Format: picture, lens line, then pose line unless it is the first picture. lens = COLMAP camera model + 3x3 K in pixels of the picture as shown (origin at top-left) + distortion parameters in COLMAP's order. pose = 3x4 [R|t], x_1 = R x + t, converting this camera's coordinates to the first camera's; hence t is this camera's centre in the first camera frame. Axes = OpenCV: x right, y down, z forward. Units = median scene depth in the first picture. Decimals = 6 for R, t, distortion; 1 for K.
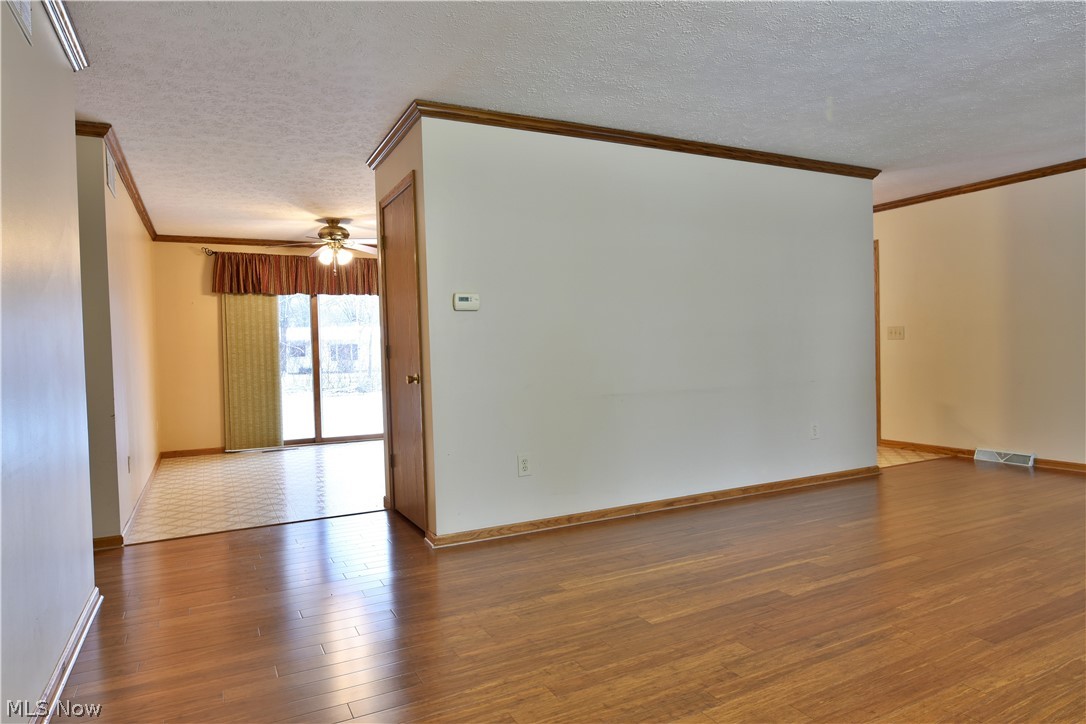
lens RADIAL K [[660.7, 0, 545.5], [0, 660.7, 364.1], [0, 0, 1]] dist [-0.009662, -0.007903]
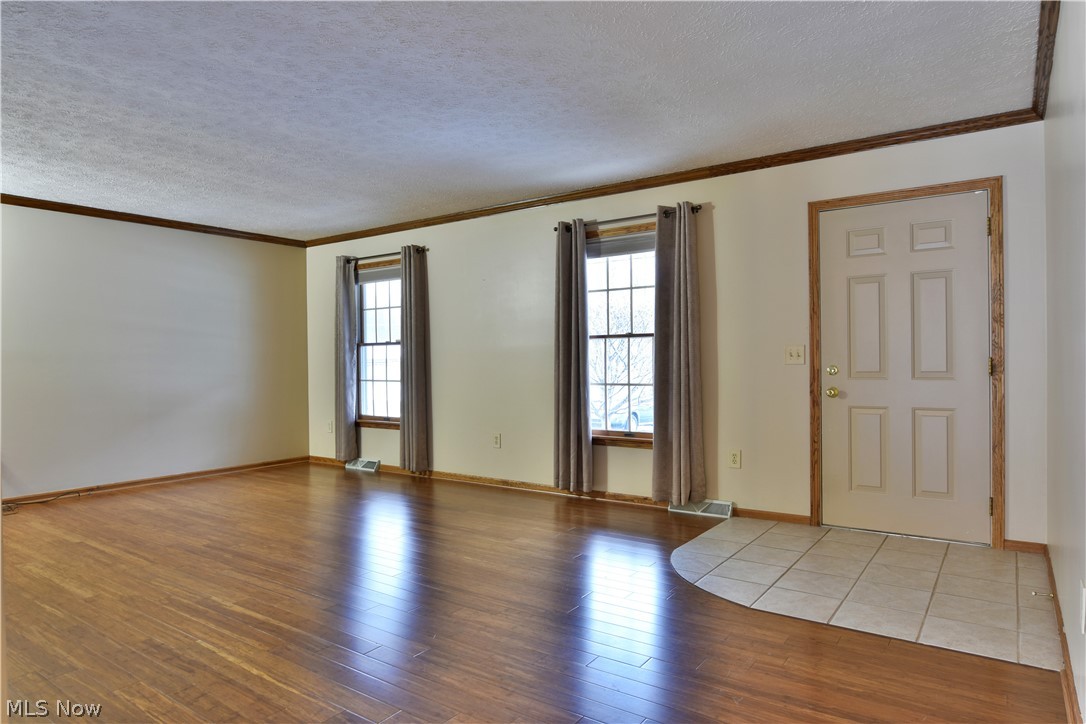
lens RADIAL K [[660.7, 0, 551.2], [0, 660.7, 364.7], [0, 0, 1]] dist [-0.009662, -0.007903]
pose [[-0.472561, 0.026419, 0.880902, -0.509197], [0.043267, 0.999041, -0.006751, -0.008610], [-0.880235, 0.034924, -0.473251, 0.819286]]
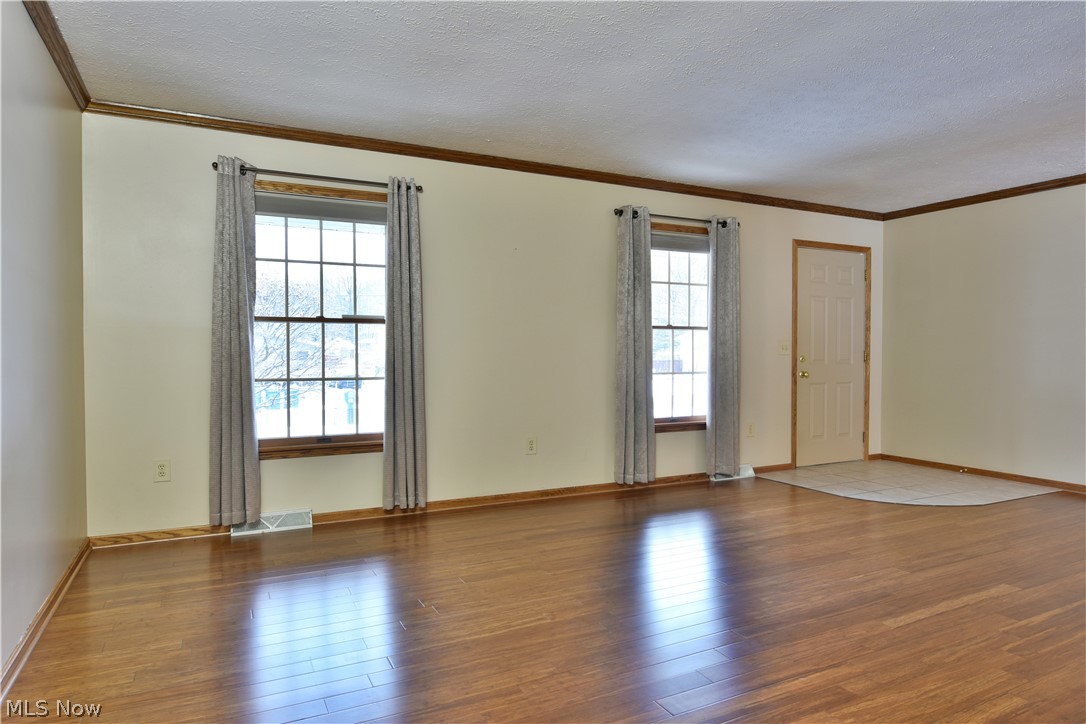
lens RADIAL K [[660.7, 0, 552.5], [0, 660.7, 357.0], [0, 0, 1]] dist [-0.009662, -0.007903]
pose [[-0.999632, 0.026159, -0.007115, 0.775819], [0.025907, 0.999107, 0.033384, -0.056159], [0.007982, 0.033188, -0.999417, 1.428697]]
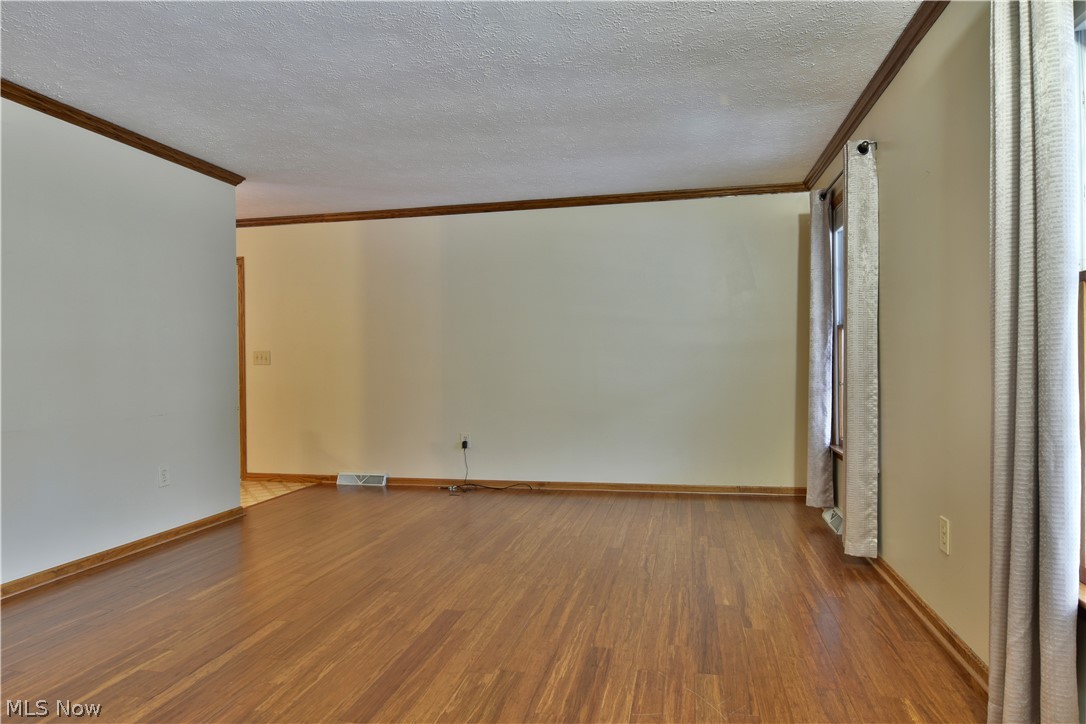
lens RADIAL K [[660.7, 0, 543.1], [0, 660.7, 368.9], [0, 0, 1]] dist [-0.009662, -0.007903]
pose [[0.633727, 0.010079, 0.773491, 0.094077], [0.013245, 0.999627, -0.023877, -0.006760], [-0.773444, 0.025376, 0.633357, 0.150994]]
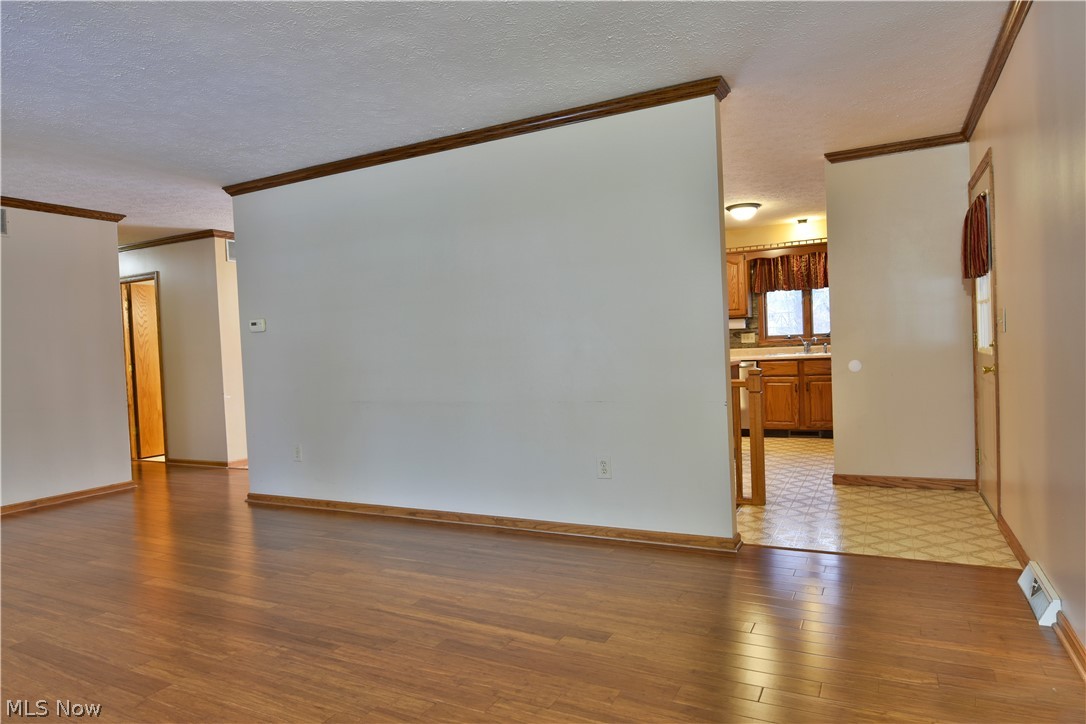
lens RADIAL K [[660.7, 0, 541.2], [0, 660.7, 360.9], [0, 0, 1]] dist [-0.009662, -0.007903]
pose [[0.579544, 0.018317, -0.814735, 1.200179], [0.006965, 0.999600, 0.027427, -0.050258], [0.814911, -0.021570, 0.579185, 0.627881]]
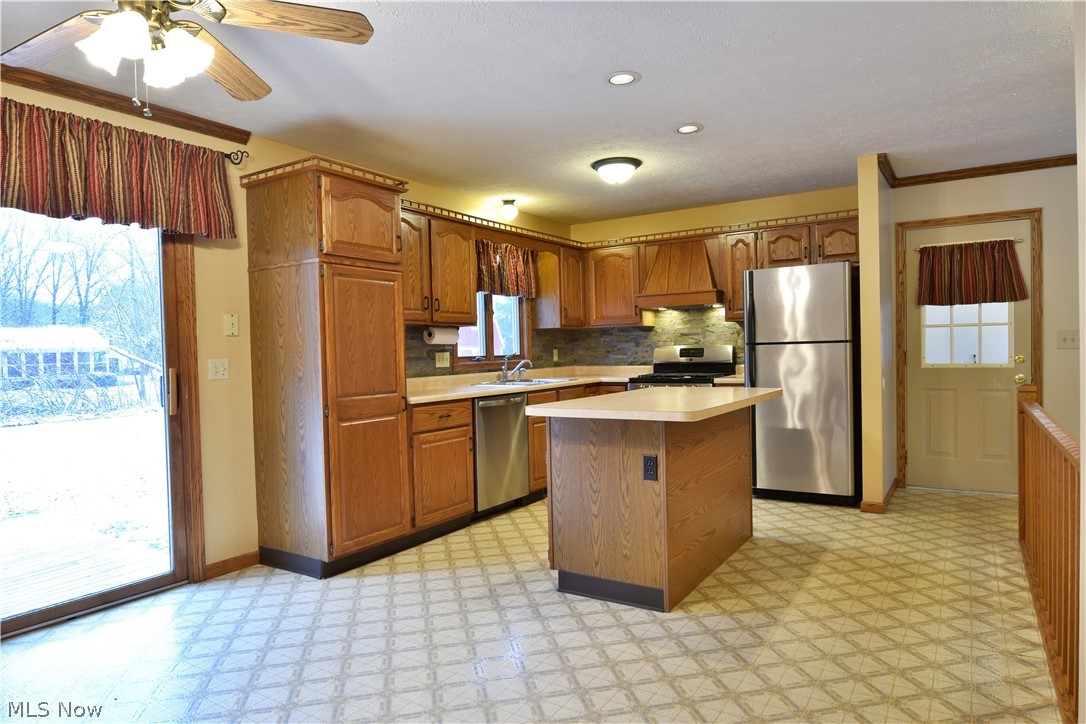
lens RADIAL K [[660.7, 0, 543.9], [0, 660.7, 366.5], [0, 0, 1]] dist [-0.009662, -0.007903]
pose [[0.863094, -0.006382, 0.505003, -0.516151], [0.013411, 0.999857, -0.010286, -0.031524], [-0.504865, 0.015651, 0.863056, 1.095244]]
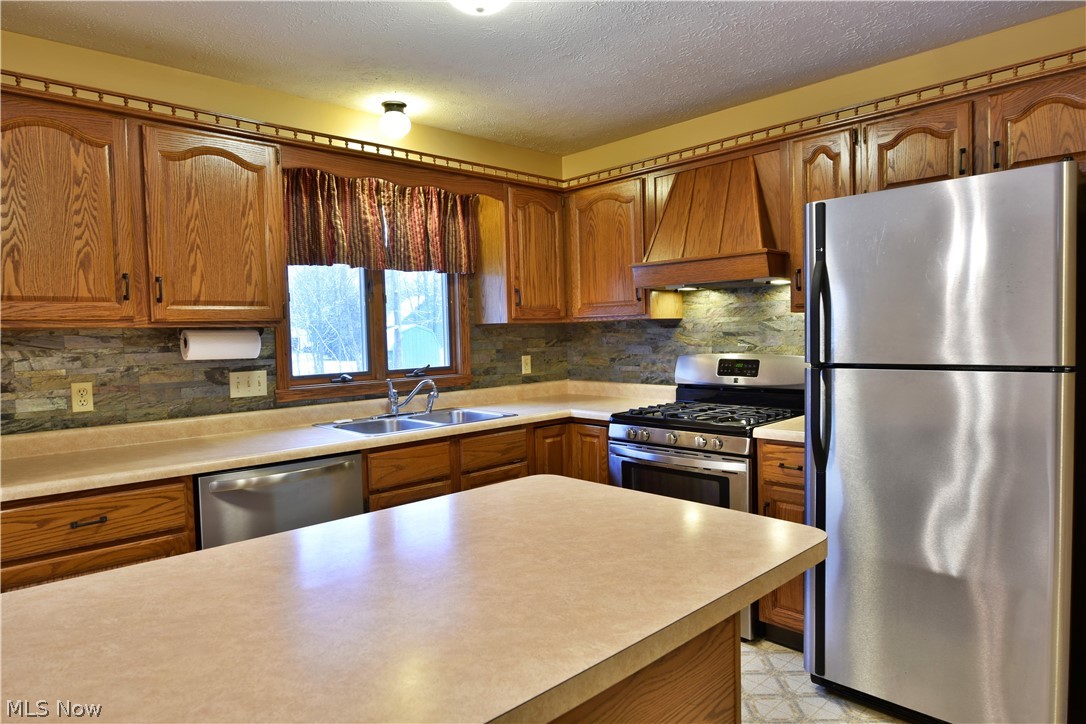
lens RADIAL K [[660.7, 0, 544.3], [0, 660.7, 364.8], [0, 0, 1]] dist [-0.009662, -0.007903]
pose [[0.958090, -0.008726, 0.286334, 0.055052], [0.004289, 0.999861, 0.016122, -0.091053], [-0.286435, -0.014218, 0.957994, 1.492608]]
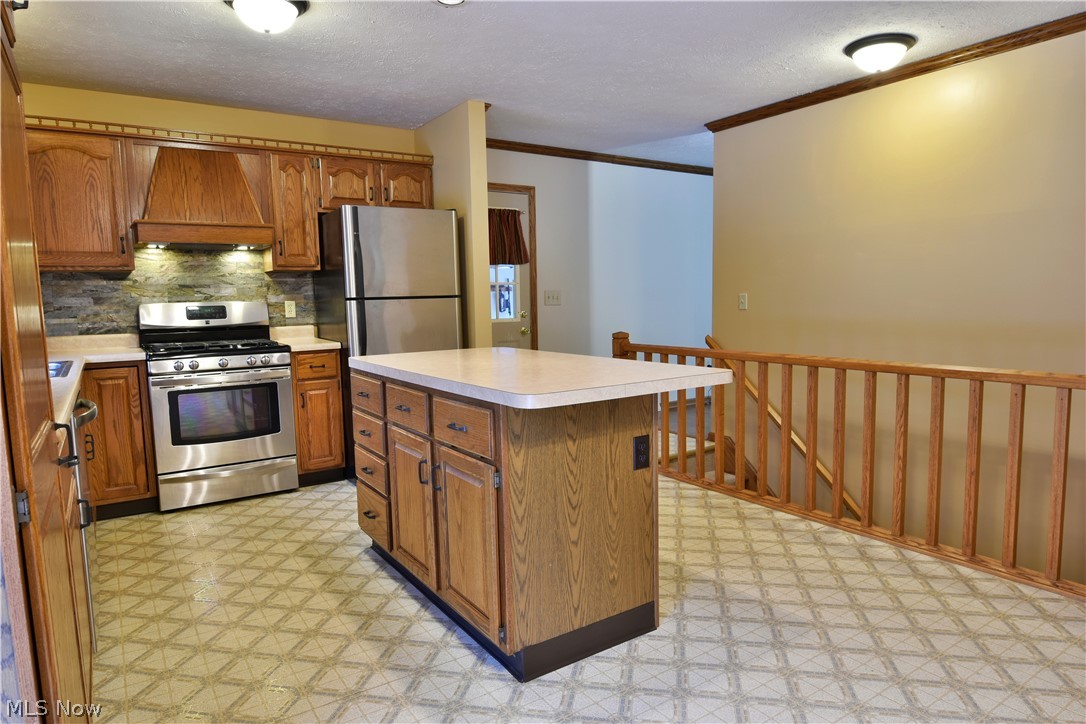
lens RADIAL K [[660.7, 0, 539.8], [0, 660.7, 367.6], [0, 0, 1]] dist [-0.009662, -0.007903]
pose [[-0.114352, -0.076678, 0.990477, -0.579234], [0.049640, 0.995330, 0.082784, -0.046395], [-0.992199, 0.058634, -0.110011, 1.803928]]
